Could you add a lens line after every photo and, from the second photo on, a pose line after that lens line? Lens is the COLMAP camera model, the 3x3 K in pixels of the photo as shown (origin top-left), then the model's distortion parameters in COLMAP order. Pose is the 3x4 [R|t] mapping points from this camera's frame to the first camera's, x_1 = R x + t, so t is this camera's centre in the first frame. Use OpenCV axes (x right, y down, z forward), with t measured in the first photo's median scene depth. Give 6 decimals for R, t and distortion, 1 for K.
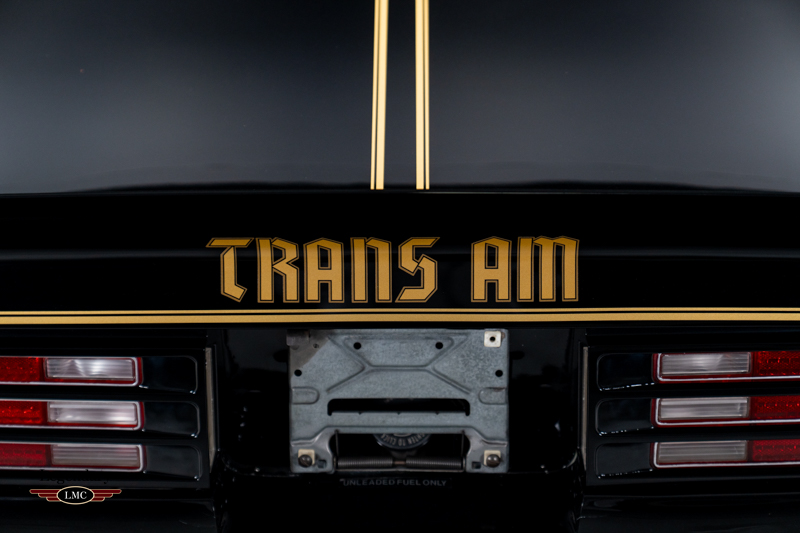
lens RADIAL K [[1613.4, 0, 400.0], [0, 1613.4, 266.5], [0, 0, 1]] dist [0.020527, 0.040275]
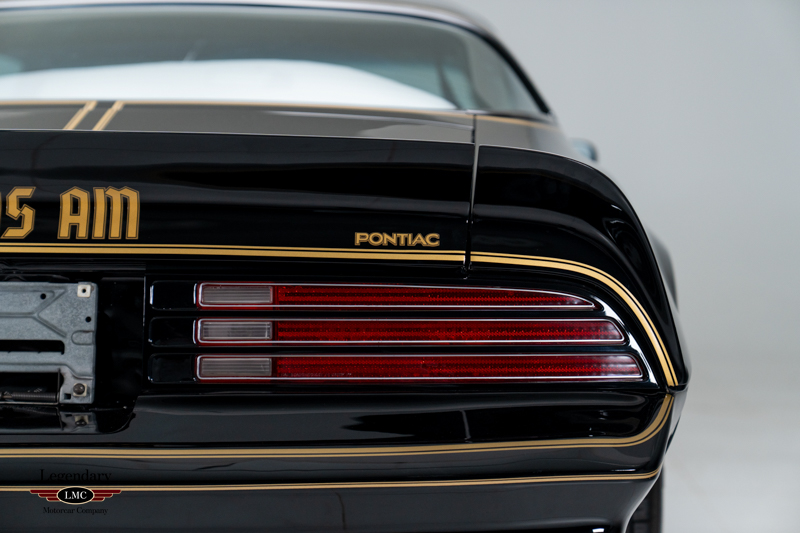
lens RADIAL K [[1613.4, 0, 400.0], [0, 1613.4, 266.5], [0, 0, 1]] dist [0.020527, 0.040275]
pose [[0.999753, 0.017075, -0.014213, 0.328486], [-0.021601, 0.896635, -0.442243, 0.594348], [0.005192, 0.442440, 0.896783, -0.172338]]
